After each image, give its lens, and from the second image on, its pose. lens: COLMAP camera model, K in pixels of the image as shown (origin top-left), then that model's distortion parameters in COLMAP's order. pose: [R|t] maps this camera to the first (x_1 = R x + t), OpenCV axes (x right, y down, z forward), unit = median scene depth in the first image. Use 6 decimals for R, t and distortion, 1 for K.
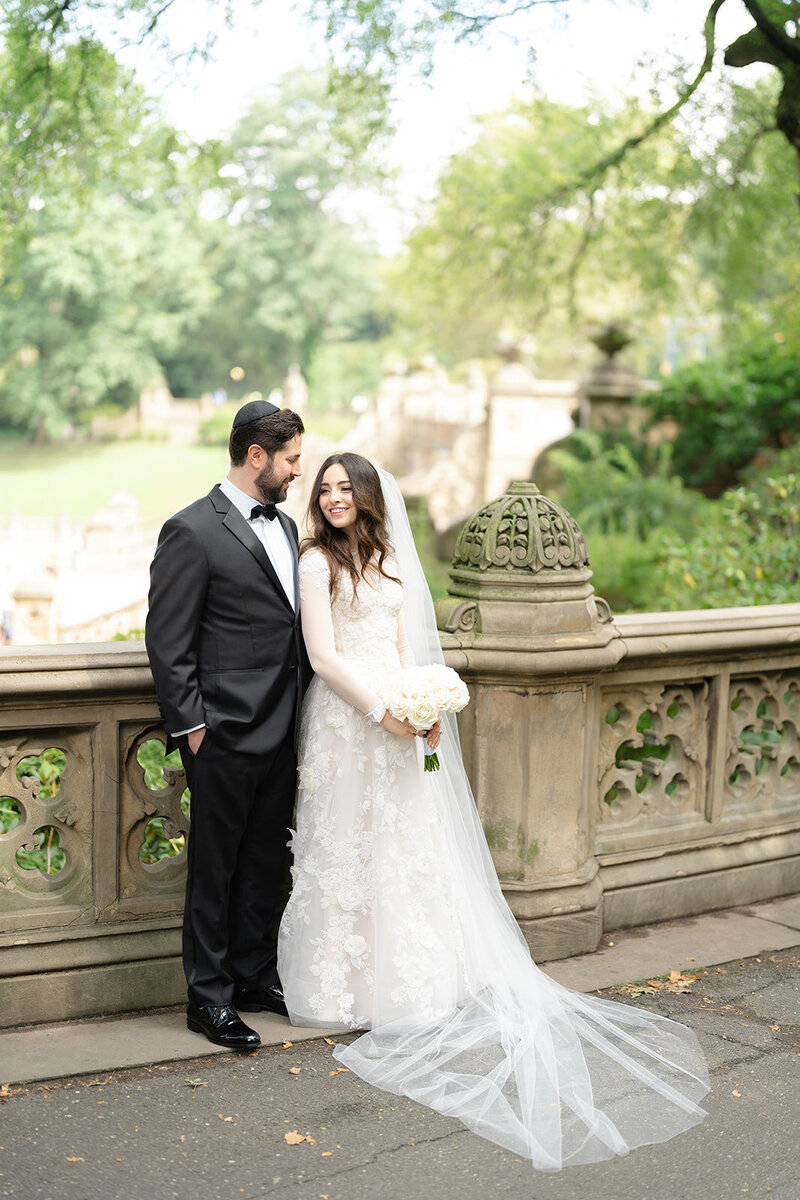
lens RADIAL K [[1758.4, 0, 399.1], [0, 1758.4, 598.3], [0, 0, 1]] dist [0.039384, 0.000000]
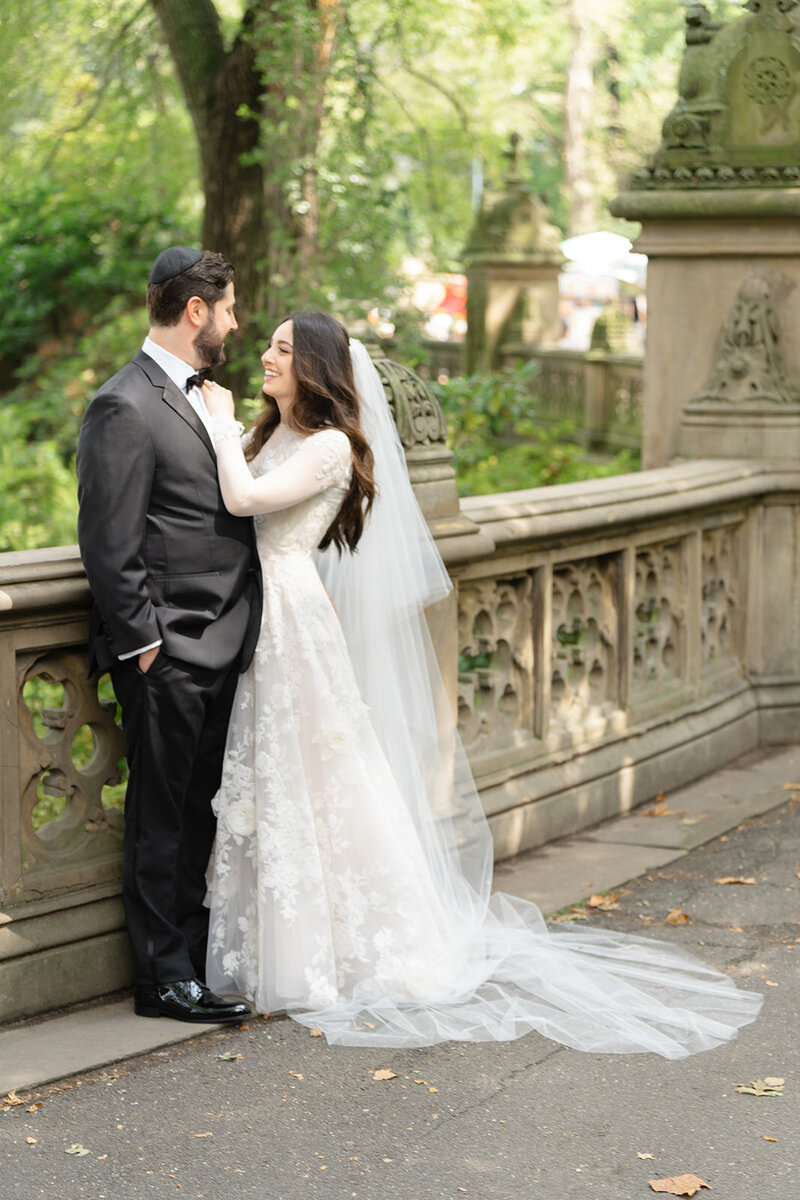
lens RADIAL K [[2642.2, 0, 399.8], [0, 2642.2, 601.4], [0, 0, 1]] dist [0.040486, 0.000000]
pose [[0.906100, -0.072697, 0.416772, -0.454617], [0.068789, 0.997333, 0.024409, 0.026995], [-0.417434, 0.006552, 0.908683, -0.149937]]
